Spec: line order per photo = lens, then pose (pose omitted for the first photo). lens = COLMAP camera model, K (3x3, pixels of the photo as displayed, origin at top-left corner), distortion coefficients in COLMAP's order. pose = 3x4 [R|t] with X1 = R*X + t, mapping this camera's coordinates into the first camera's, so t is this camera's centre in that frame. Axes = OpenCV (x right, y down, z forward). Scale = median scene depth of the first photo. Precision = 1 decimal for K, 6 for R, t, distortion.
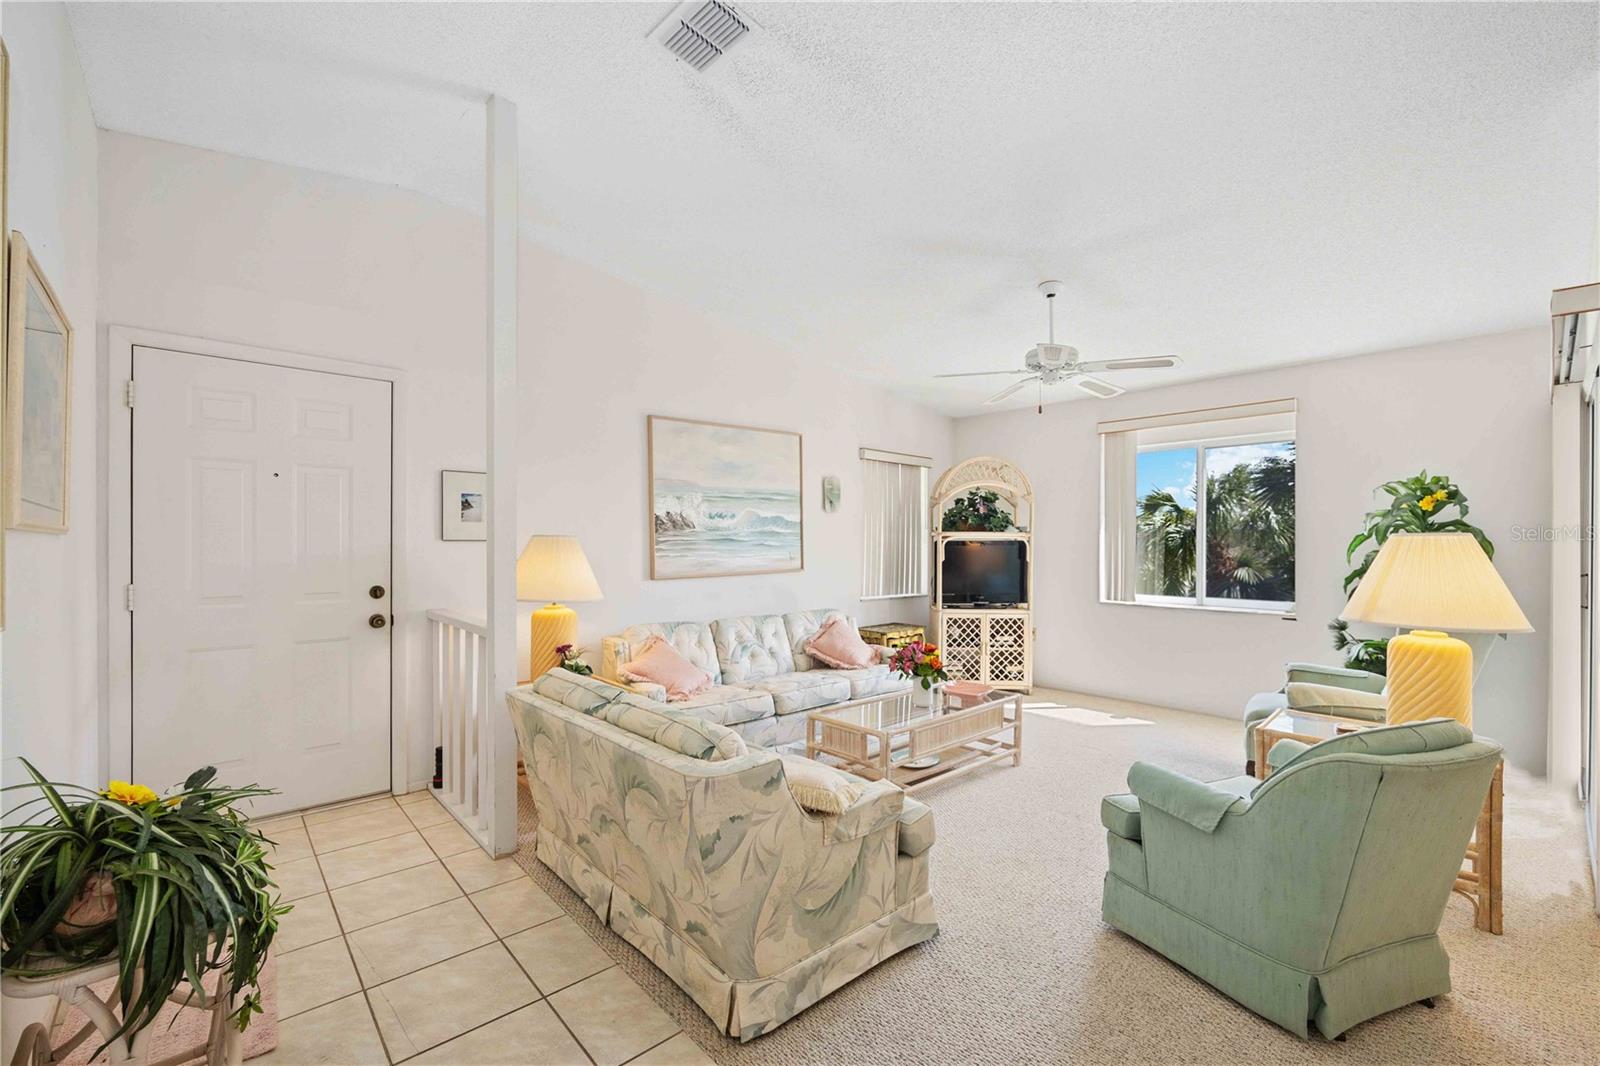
lens RADIAL K [[668.4, 0, 803.7], [0, 668.4, 544.4], [0, 0, 1]] dist [0.002258, 0.002198]
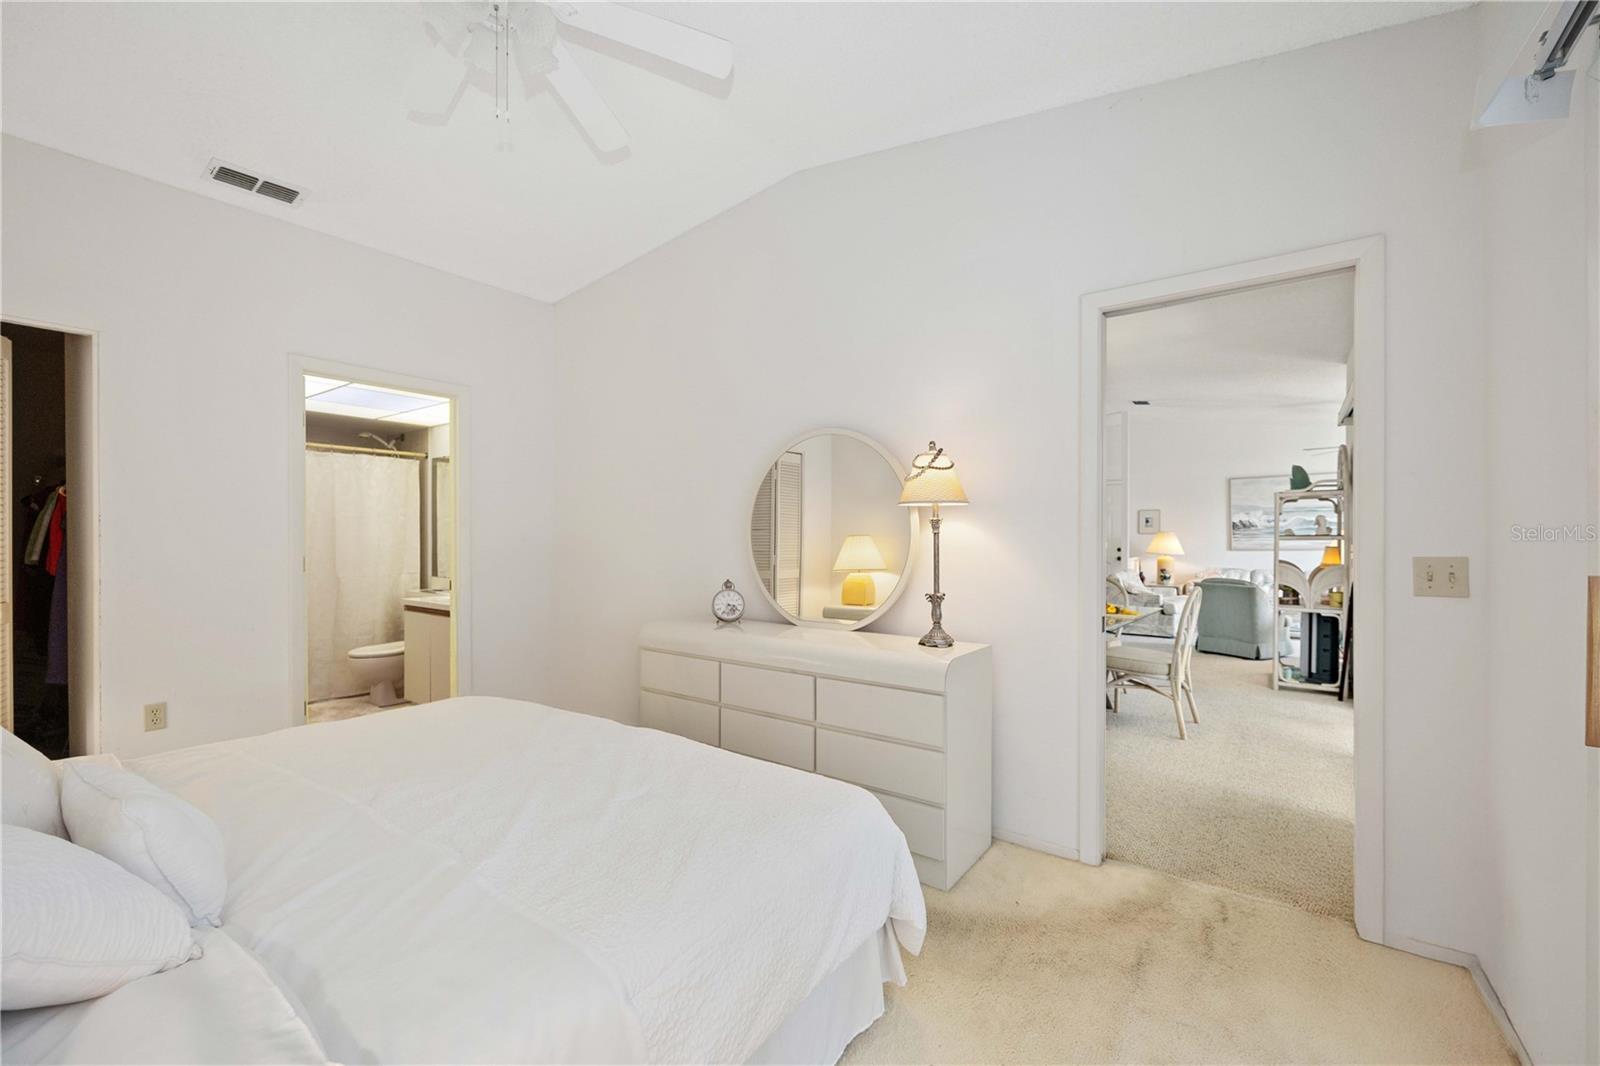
lens RADIAL K [[668.4, 0, 793.9], [0, 668.4, 532.3], [0, 0, 1]] dist [0.002258, 0.002198]
pose [[0.201151, -0.004239, -0.979551, 1.720626], [-0.000074, 0.999991, -0.004343, 0.000965], [0.979560, 0.000946, 0.201148, -0.926484]]
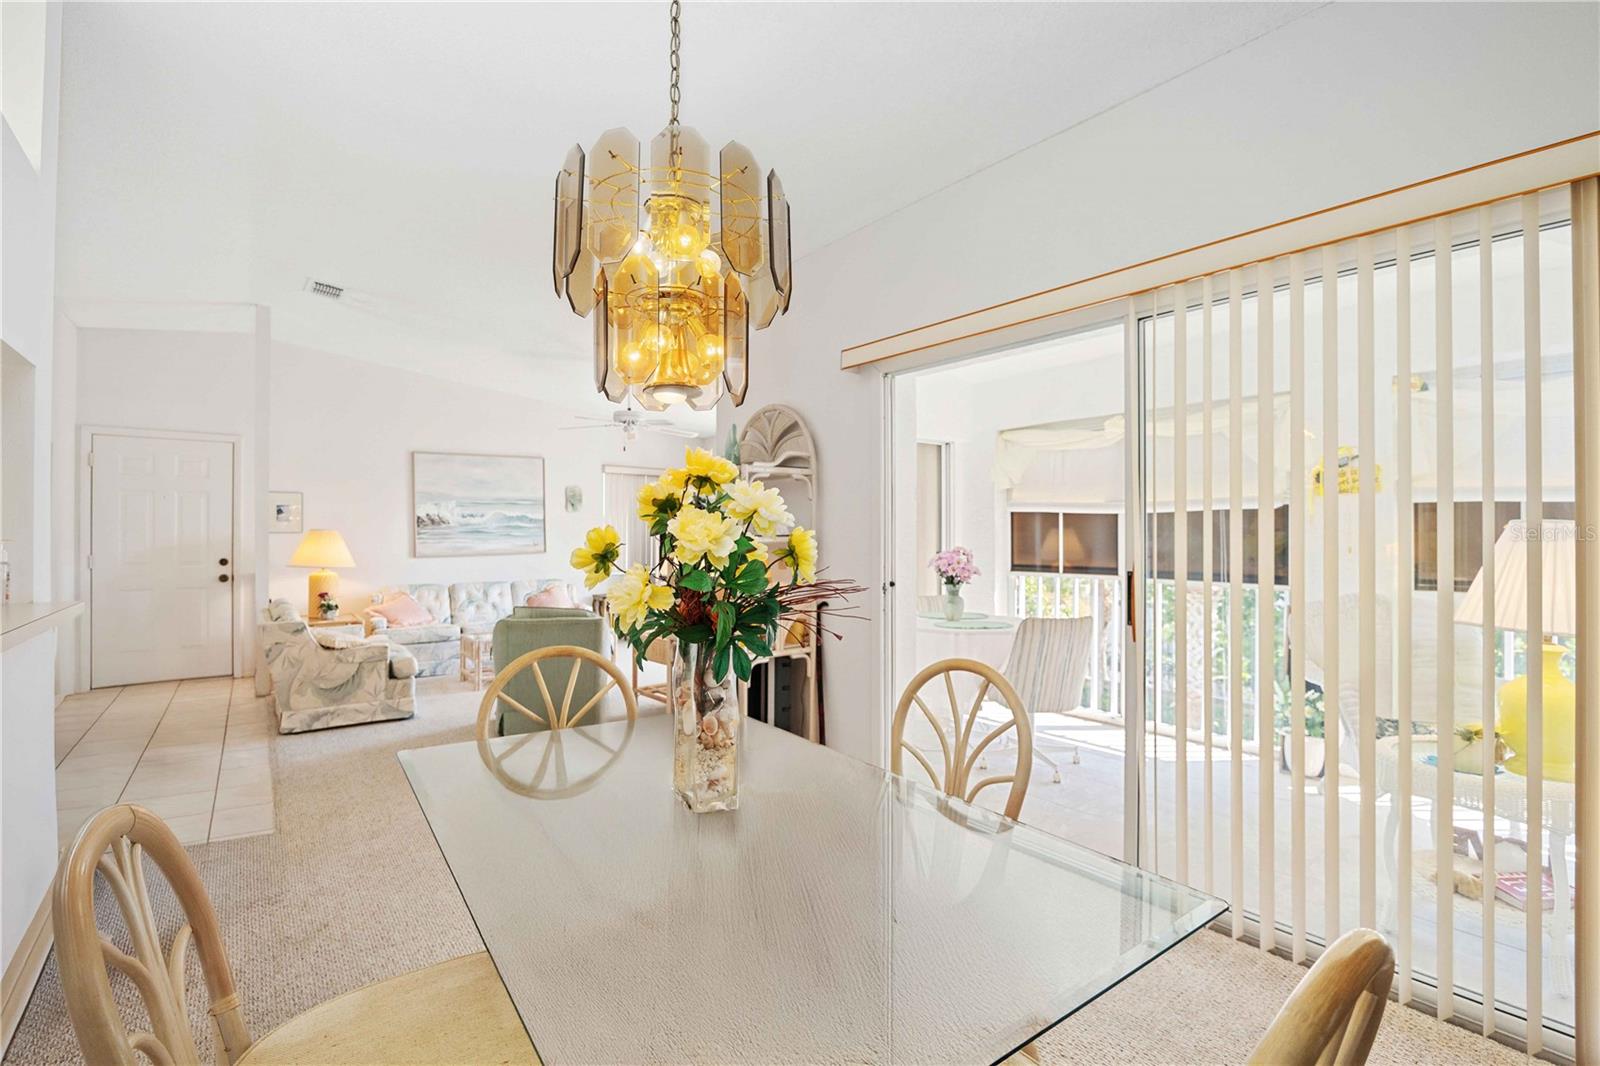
lens RADIAL K [[716.7, 0, 786.6], [0, 716.7, 531.7], [0, 0, 1]] dist [-0.005536, -0.000551]
pose [[0.995651, -0.003193, -0.093104, 0.790328], [0.002671, 0.999980, -0.005739, 0.004541], [0.093121, 0.005465, 0.995640, -0.575544]]
